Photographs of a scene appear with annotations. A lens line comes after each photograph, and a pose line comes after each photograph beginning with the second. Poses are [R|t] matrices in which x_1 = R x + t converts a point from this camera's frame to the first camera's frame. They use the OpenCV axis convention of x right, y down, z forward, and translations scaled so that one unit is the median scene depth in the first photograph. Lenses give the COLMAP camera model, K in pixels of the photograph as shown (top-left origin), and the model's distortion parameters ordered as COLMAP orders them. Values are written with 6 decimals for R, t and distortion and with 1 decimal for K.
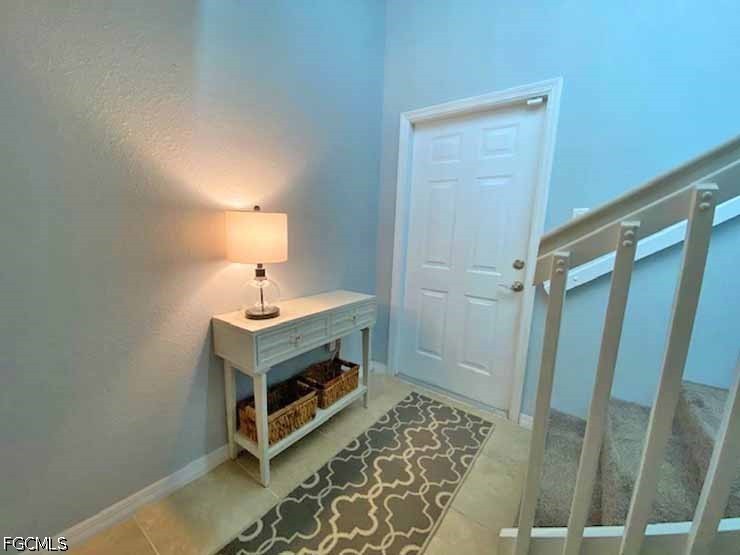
lens RADIAL K [[297.5, 0, 370.7], [0, 297.5, 279.1], [0, 0, 1]] dist [0.009218, -0.015317]
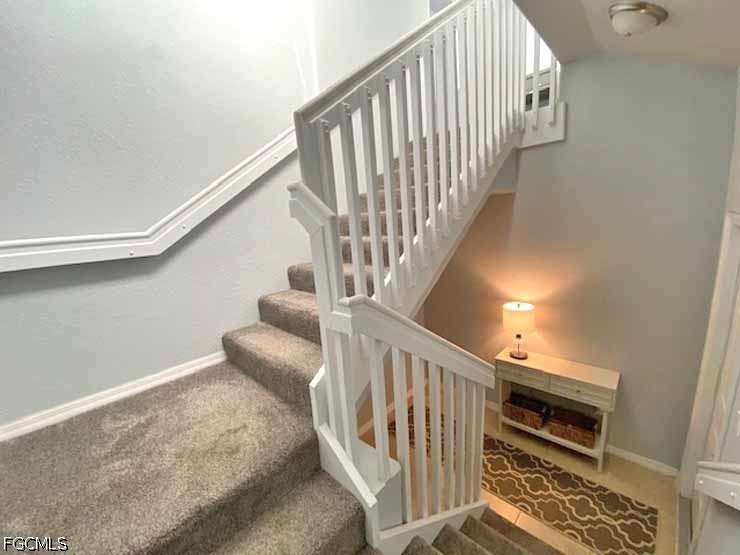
lens RADIAL K [[297.5, 0, 370.7], [0, 297.5, 279.1], [0, 0, 1]] dist [0.009218, -0.015317]
pose [[-0.124635, 0.168863, -0.977728, 1.495741], [-0.103022, 0.977883, 0.182022, -0.594922], [0.986840, 0.123414, -0.104482, 0.161930]]
